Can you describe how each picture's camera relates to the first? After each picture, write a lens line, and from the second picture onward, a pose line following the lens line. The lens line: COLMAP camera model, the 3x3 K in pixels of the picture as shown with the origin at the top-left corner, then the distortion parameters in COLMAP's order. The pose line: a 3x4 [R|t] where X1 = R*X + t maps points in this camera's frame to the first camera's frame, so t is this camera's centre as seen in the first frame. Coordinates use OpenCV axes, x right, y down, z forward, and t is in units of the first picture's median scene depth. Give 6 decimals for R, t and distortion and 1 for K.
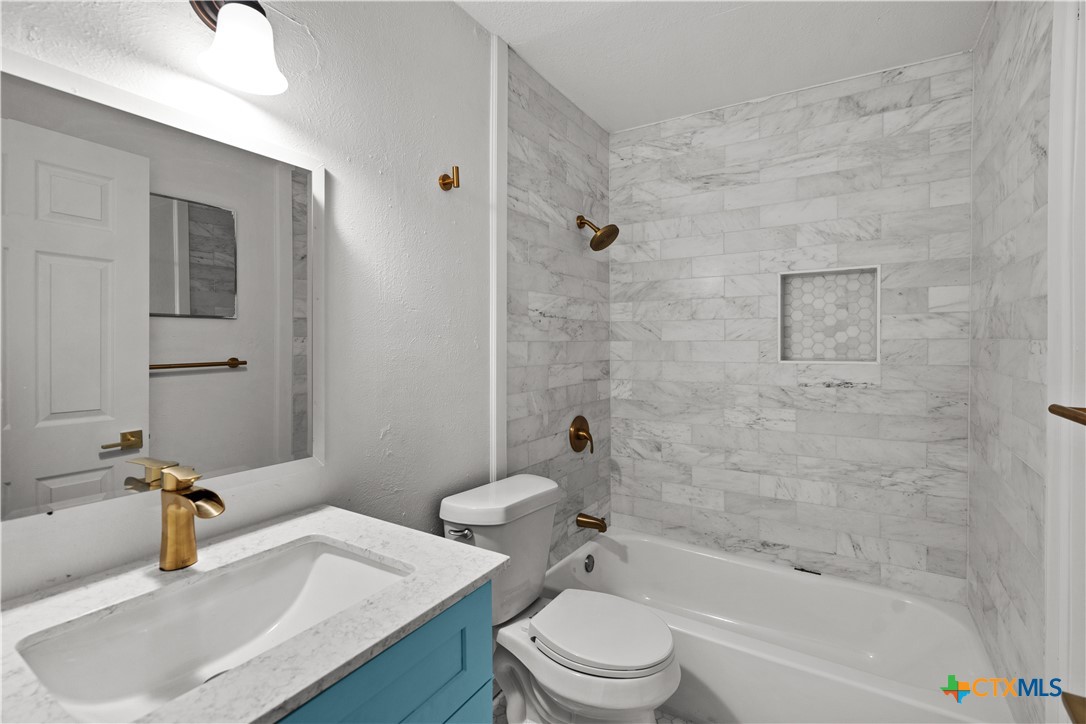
lens RADIAL K [[490.3, 0, 557.0], [0, 490.3, 341.3], [0, 0, 1]] dist [-0.000626, 0.001720]
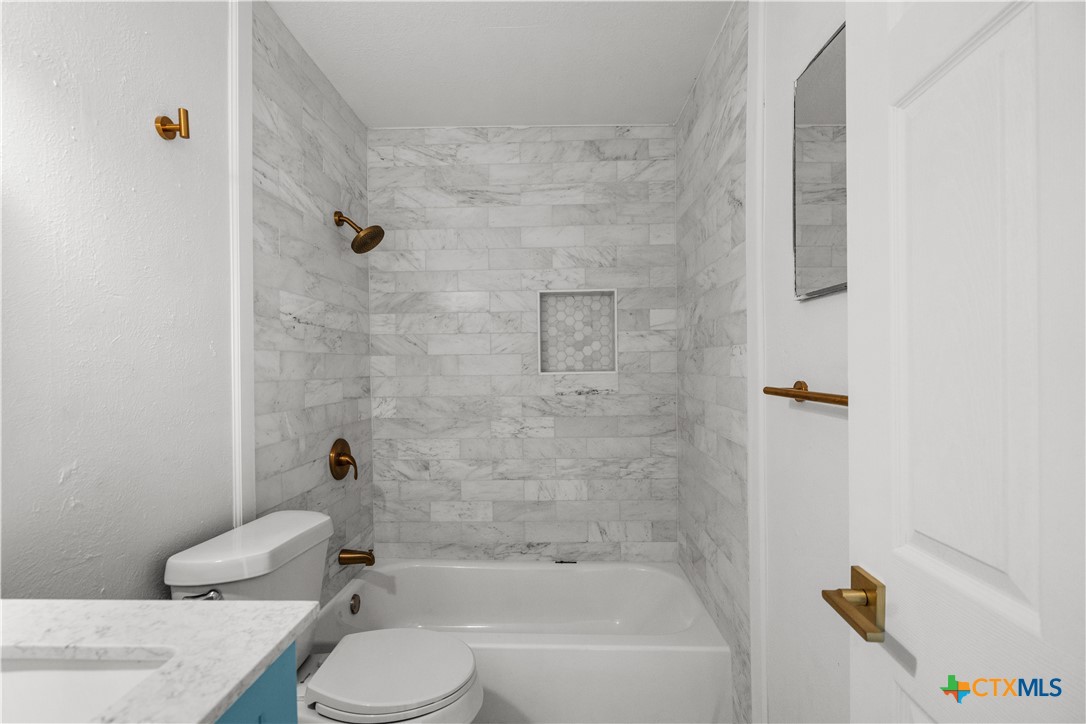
lens RADIAL K [[490.3, 0, 544.5], [0, 490.3, 365.1], [0, 0, 1]] dist [-0.000626, 0.001720]
pose [[0.871124, -0.006783, 0.491016, -0.072652], [0.010172, 0.999939, -0.004234, 0.030859], [-0.490958, 0.008683, 0.871140, 0.061915]]
